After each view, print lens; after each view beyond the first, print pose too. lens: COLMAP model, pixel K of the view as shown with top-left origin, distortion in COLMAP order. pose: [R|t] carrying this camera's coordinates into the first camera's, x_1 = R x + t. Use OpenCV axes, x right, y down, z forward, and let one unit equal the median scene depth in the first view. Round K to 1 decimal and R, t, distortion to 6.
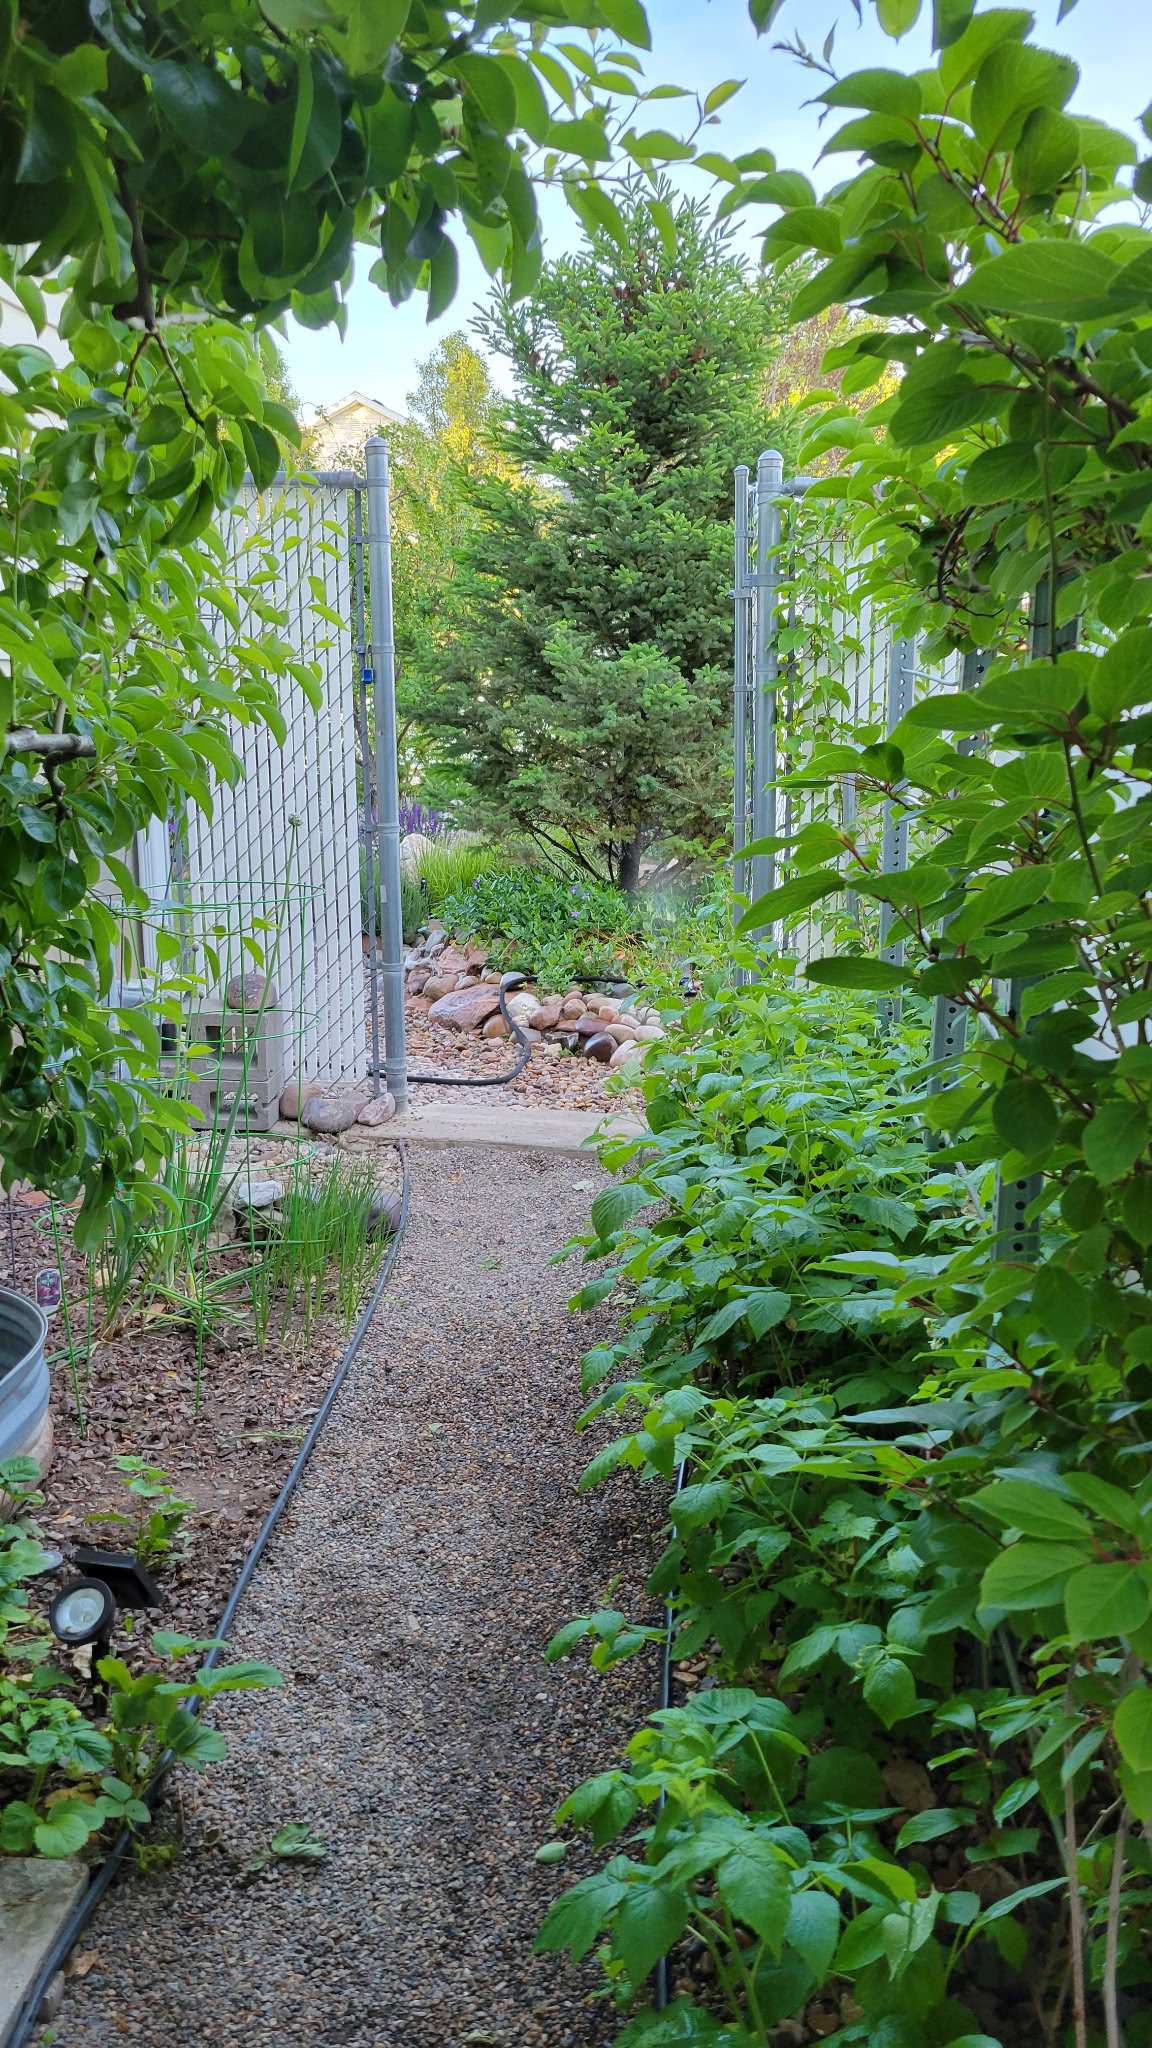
lens RADIAL K [[1504.9, 0, 576.4], [0, 1504.9, 1027.0], [0, 0, 1]] dist [0.039006, 0.001895]
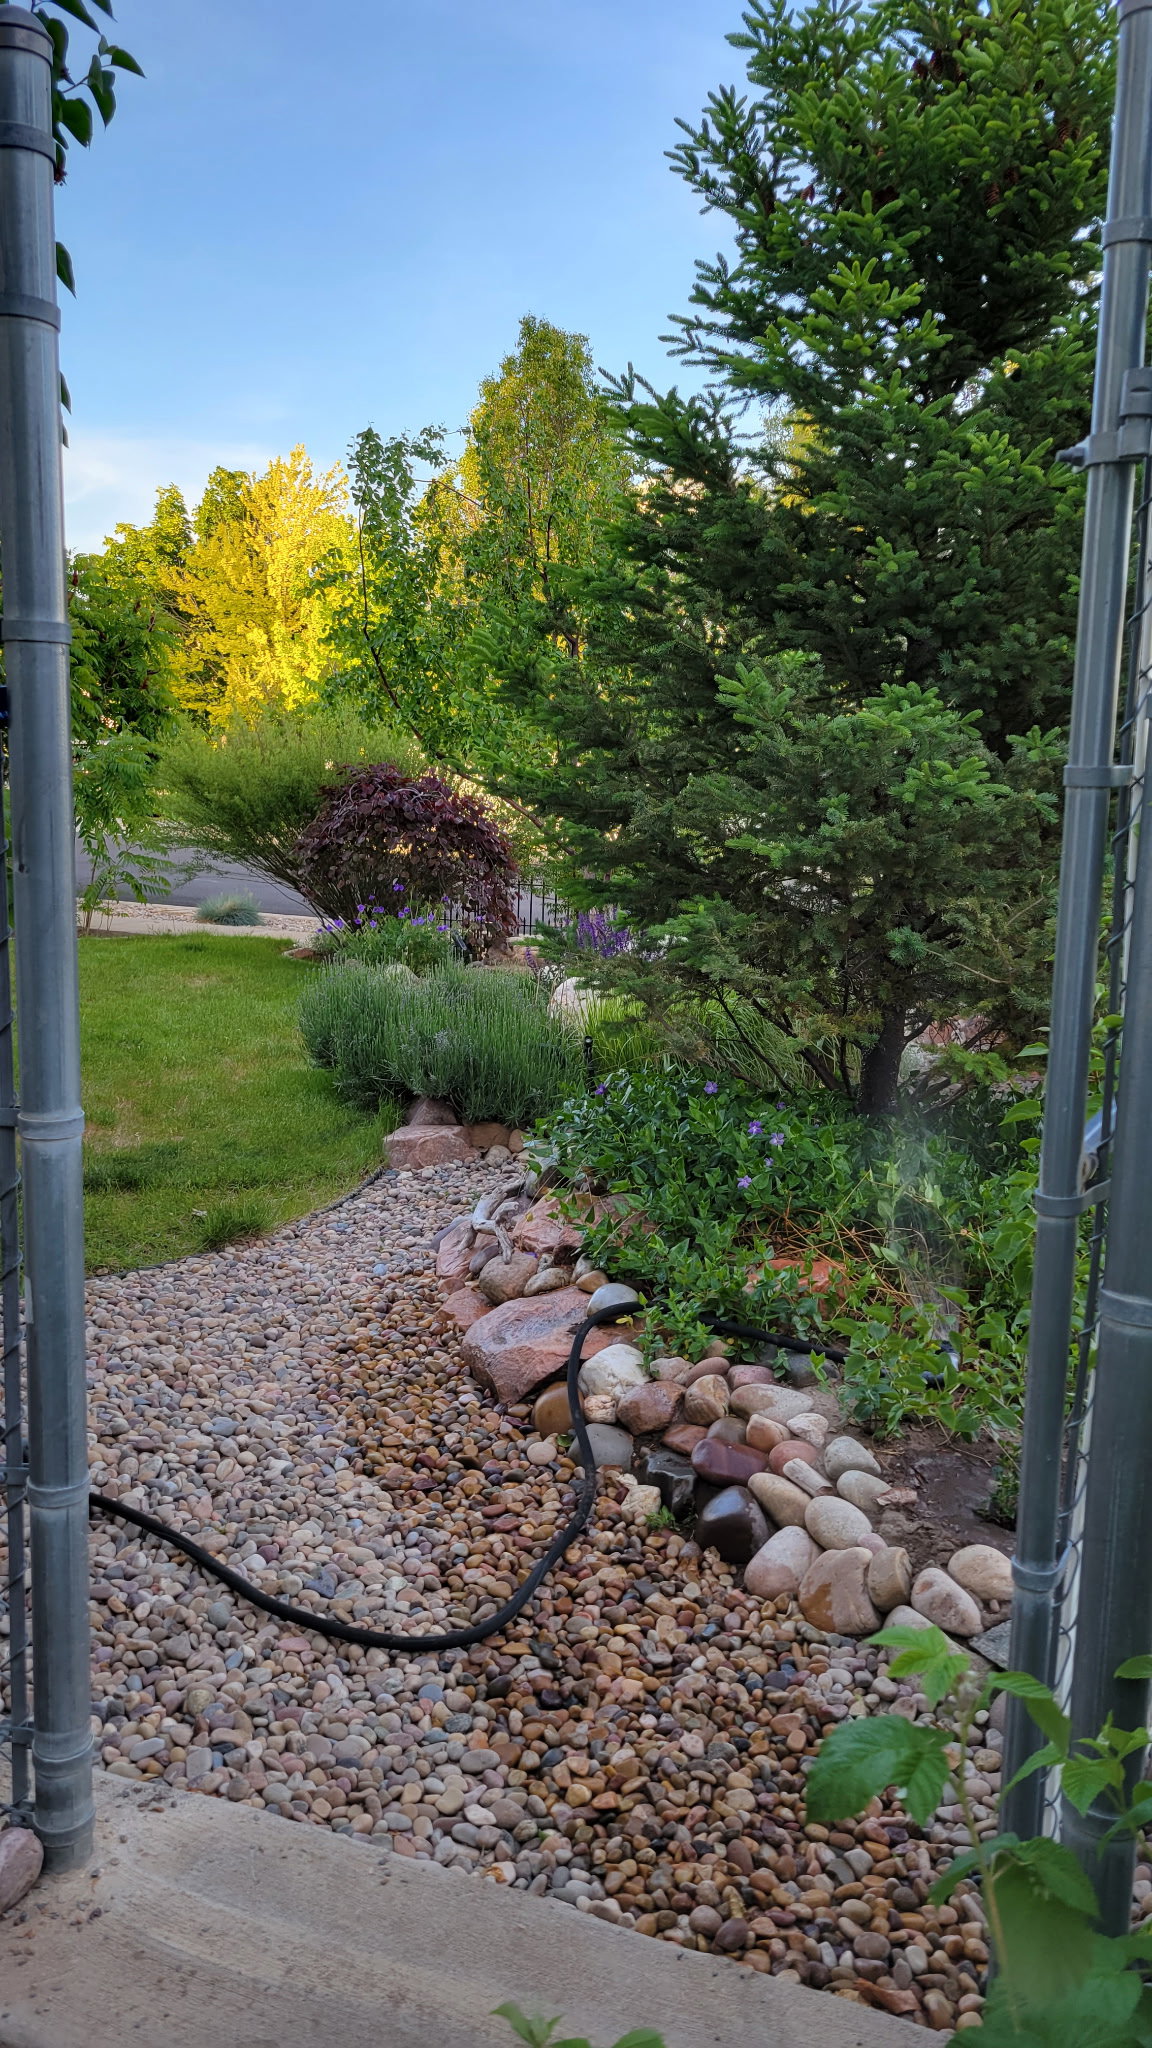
lens RADIAL K [[1504.9, 0, 572.9], [0, 1504.9, 1018.5], [0, 0, 1]] dist [0.039006, 0.001895]
pose [[0.974008, 0.069631, -0.215547, 0.050743], [-0.081319, 0.995634, -0.045828, -0.103327], [0.211415, 0.062165, 0.975418, 0.464873]]
